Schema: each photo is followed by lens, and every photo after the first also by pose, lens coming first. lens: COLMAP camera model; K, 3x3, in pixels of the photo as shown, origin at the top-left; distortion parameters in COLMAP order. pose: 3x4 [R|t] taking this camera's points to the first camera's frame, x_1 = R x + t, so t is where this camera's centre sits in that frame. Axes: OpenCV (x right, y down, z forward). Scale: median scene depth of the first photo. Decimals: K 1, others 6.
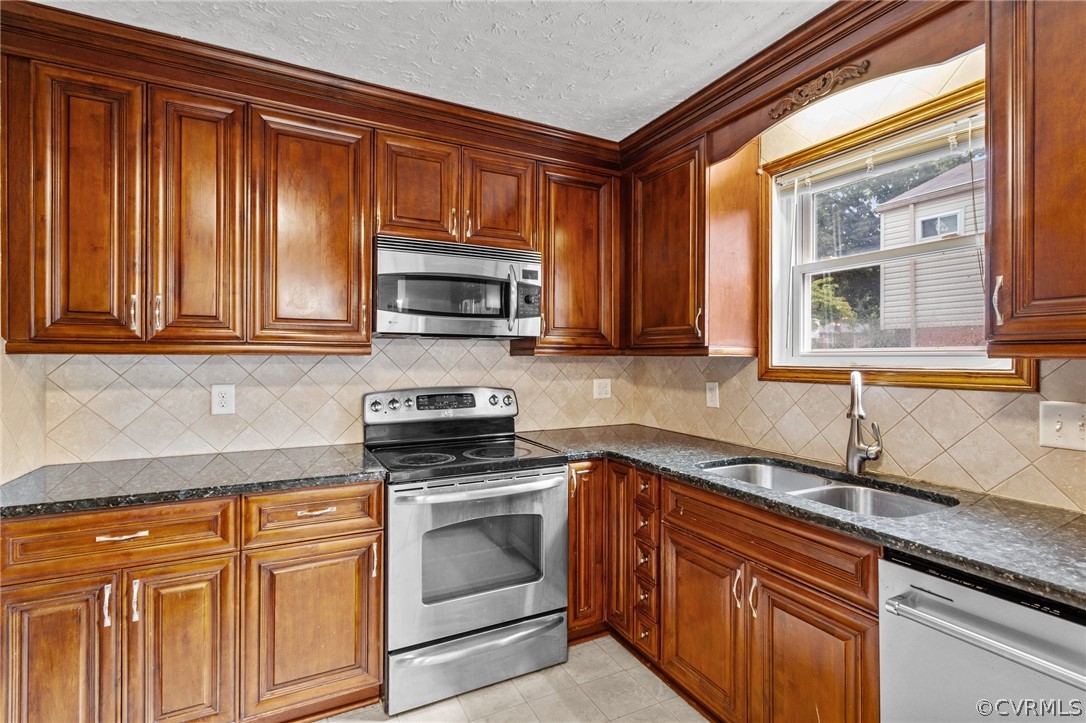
lens RADIAL K [[516.4, 0, 544.7], [0, 516.4, 354.7], [0, 0, 1]] dist [0.004350, 0.002073]
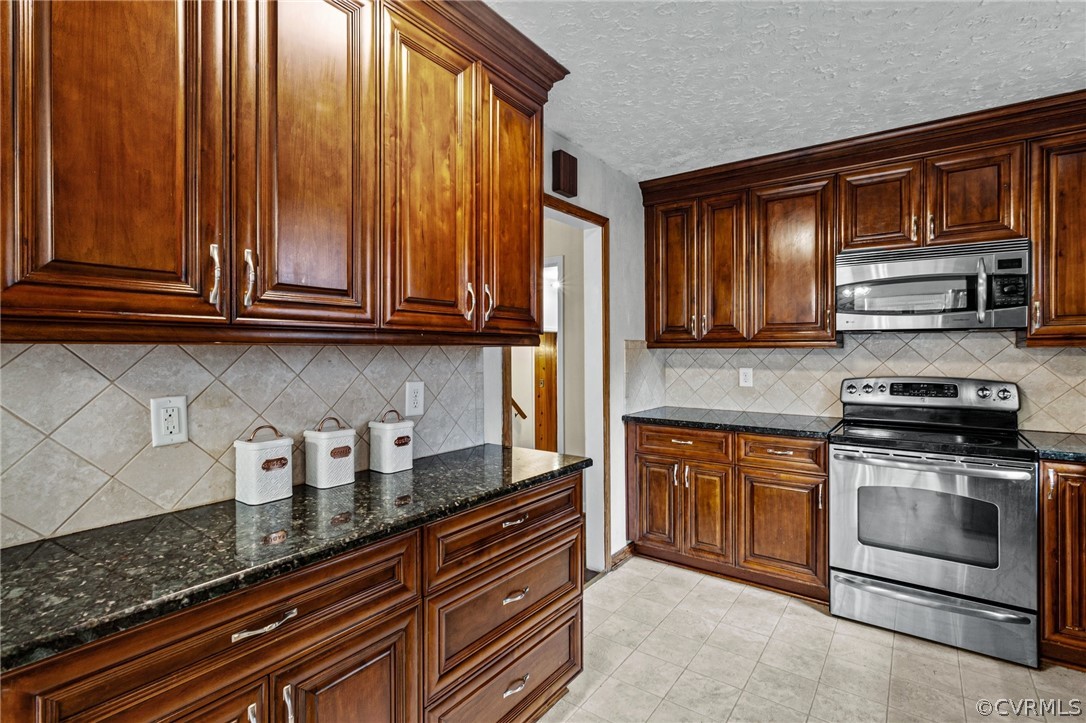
lens RADIAL K [[516.4, 0, 545.4], [0, 516.4, 352.8], [0, 0, 1]] dist [0.004350, 0.002073]
pose [[0.454037, 0.001053, -0.890982, 0.493380], [0.005628, 0.999976, 0.004050, 0.003520], [0.890965, -0.006853, 0.454020, -0.241758]]
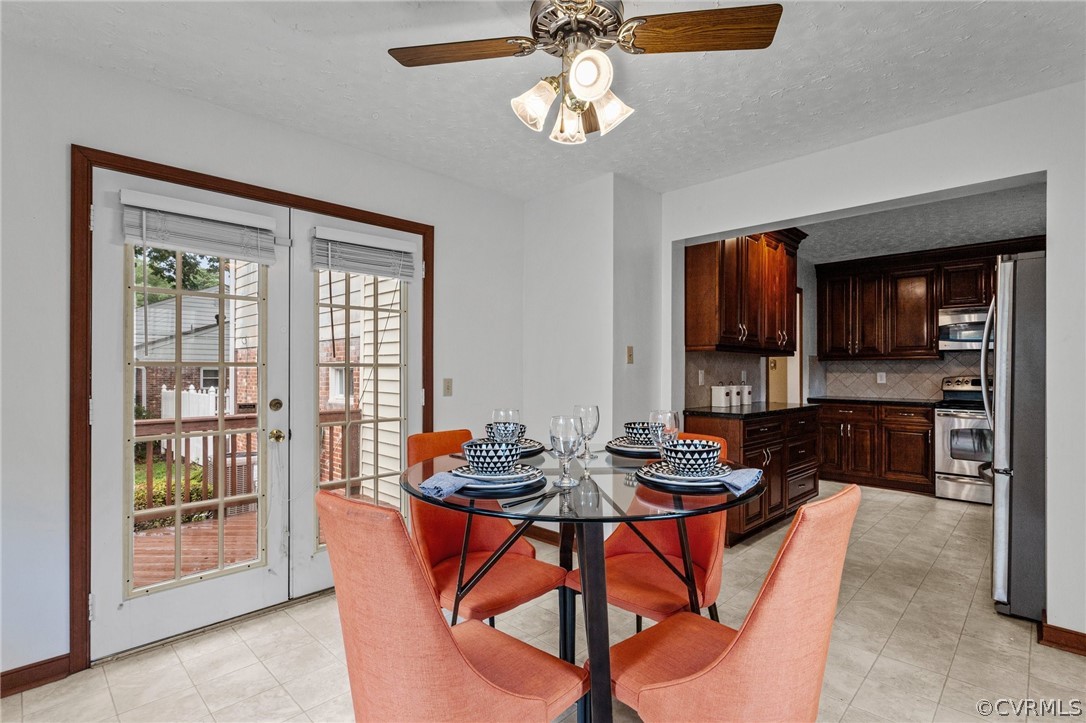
lens RADIAL K [[516.4, 0, 552.7], [0, 516.4, 367.9], [0, 0, 1]] dist [0.004350, 0.002073]
pose [[0.327441, -0.007475, -0.944842, 1.343586], [-0.003138, 0.999955, -0.008999, 0.066412], [0.944866, 0.005912, 0.327402, -1.469574]]
